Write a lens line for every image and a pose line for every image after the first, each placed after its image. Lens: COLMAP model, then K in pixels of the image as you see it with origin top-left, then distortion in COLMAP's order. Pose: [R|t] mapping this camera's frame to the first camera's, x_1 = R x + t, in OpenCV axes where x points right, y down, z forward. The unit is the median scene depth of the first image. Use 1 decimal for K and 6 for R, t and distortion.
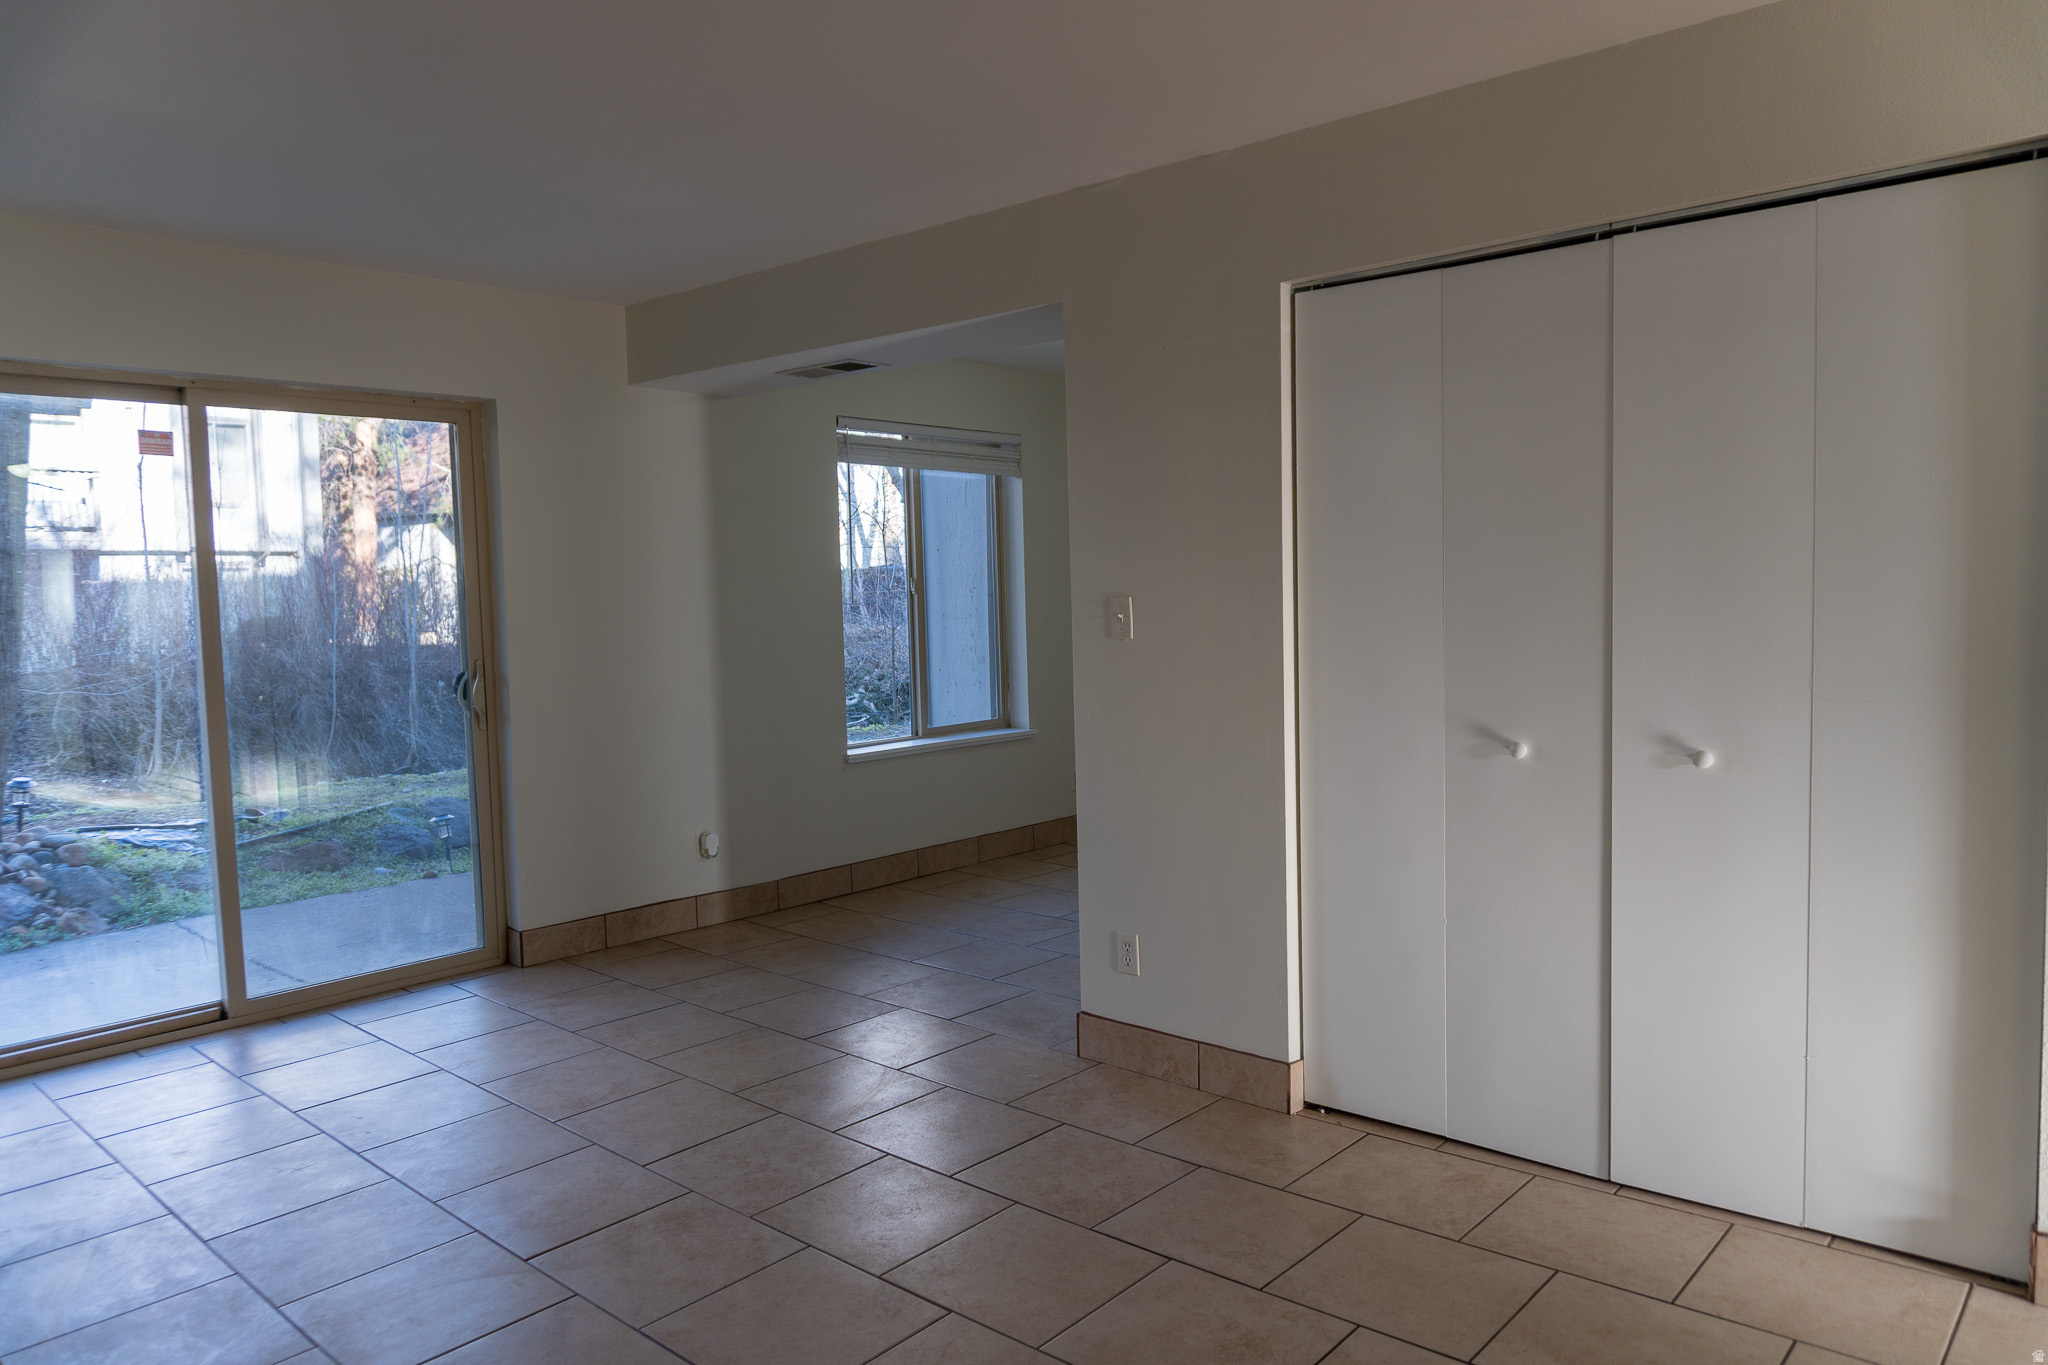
lens RADIAL K [[1376.2, 0, 1024.0], [0, 1376.2, 682.5], [0, 0, 1]] dist [-0.027188, -0.000709]
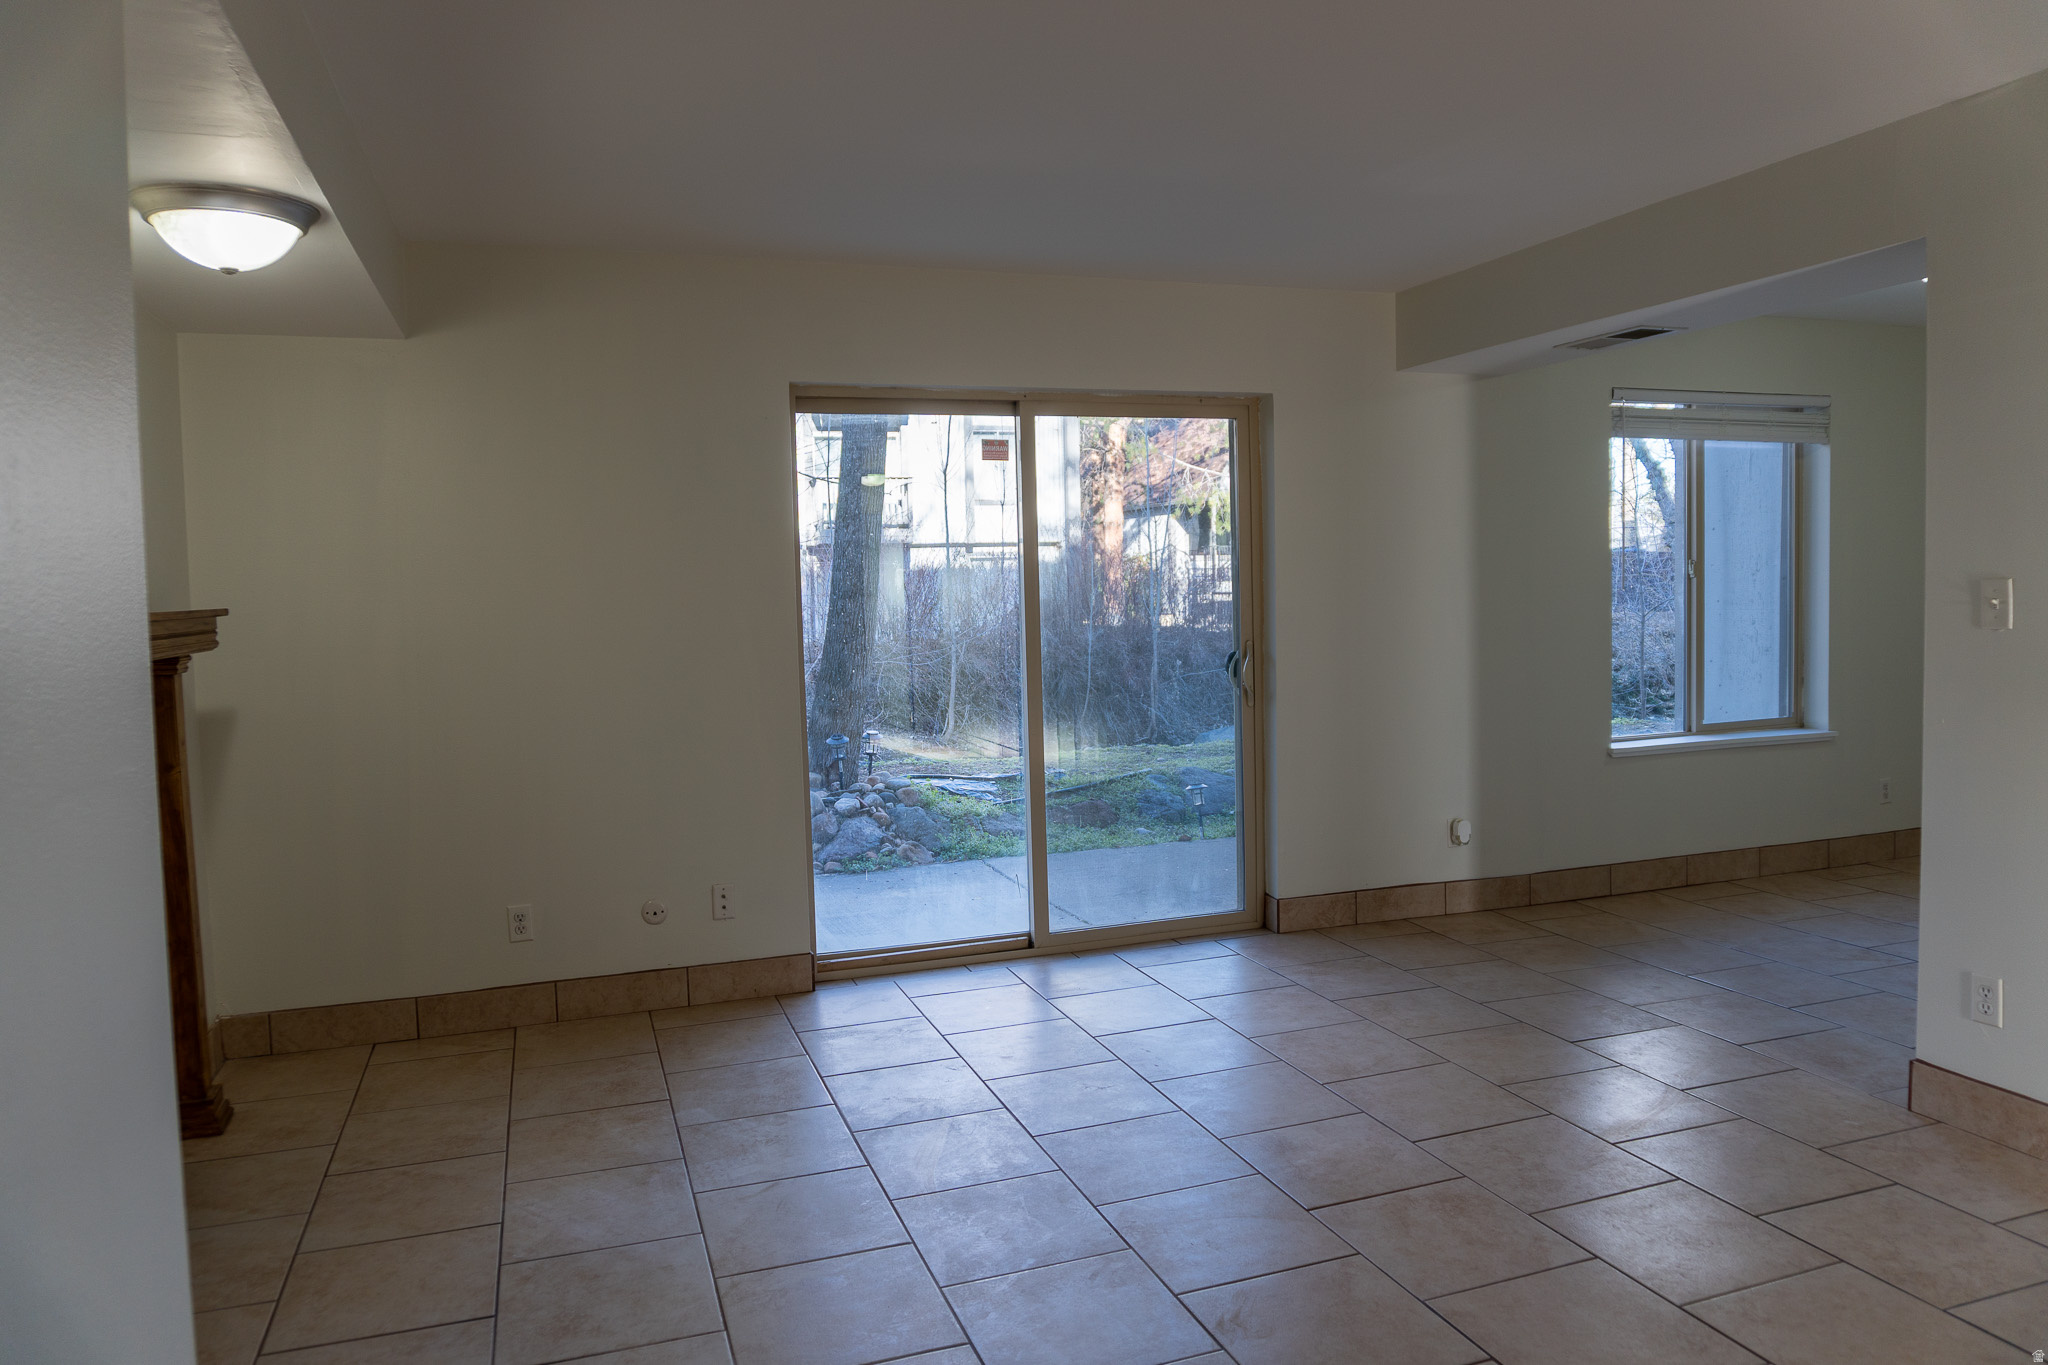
lens RADIAL K [[1371.7, 0, 1019.9], [0, 1371.7, 683.6], [0, 0, 1]] dist [-0.019605, -0.002119]
pose [[0.873026, 0.032645, -0.486580, -0.034655], [-0.026928, 0.999462, 0.018739, 0.001903], [0.486930, -0.003257, 0.873435, -0.016630]]
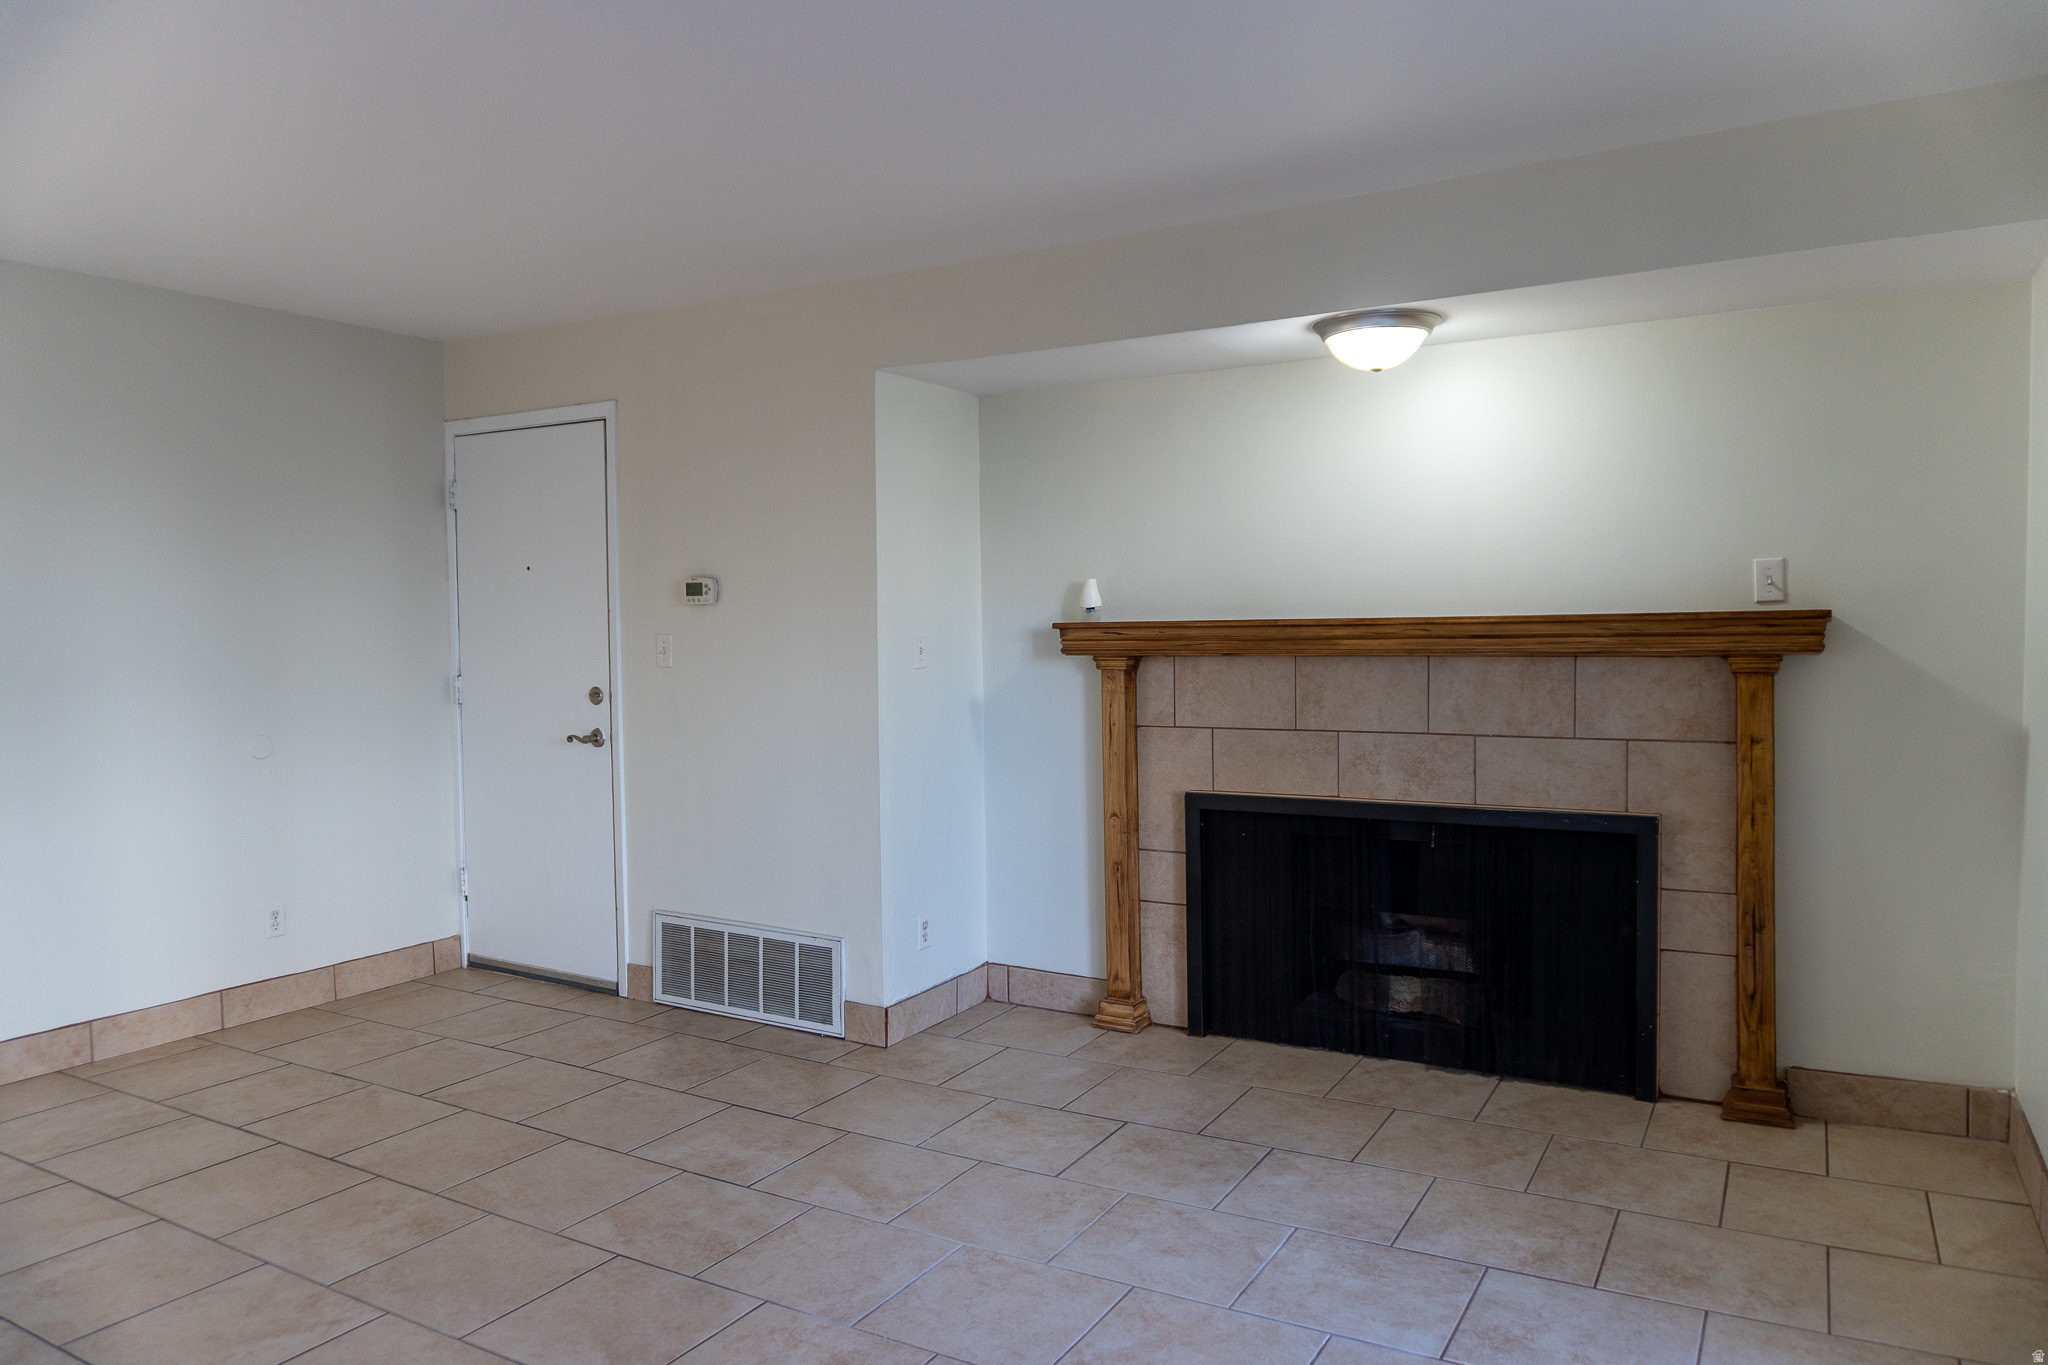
lens RADIAL K [[1371.7, 0, 1019.9], [0, 1371.7, 683.6], [0, 0, 1]] dist [-0.019605, -0.002119]
pose [[-0.978218, 0.047393, -0.202096, -0.234234], [0.023884, 0.992819, 0.117216, -0.068478], [0.206200, 0.109836, -0.972326, 1.034693]]
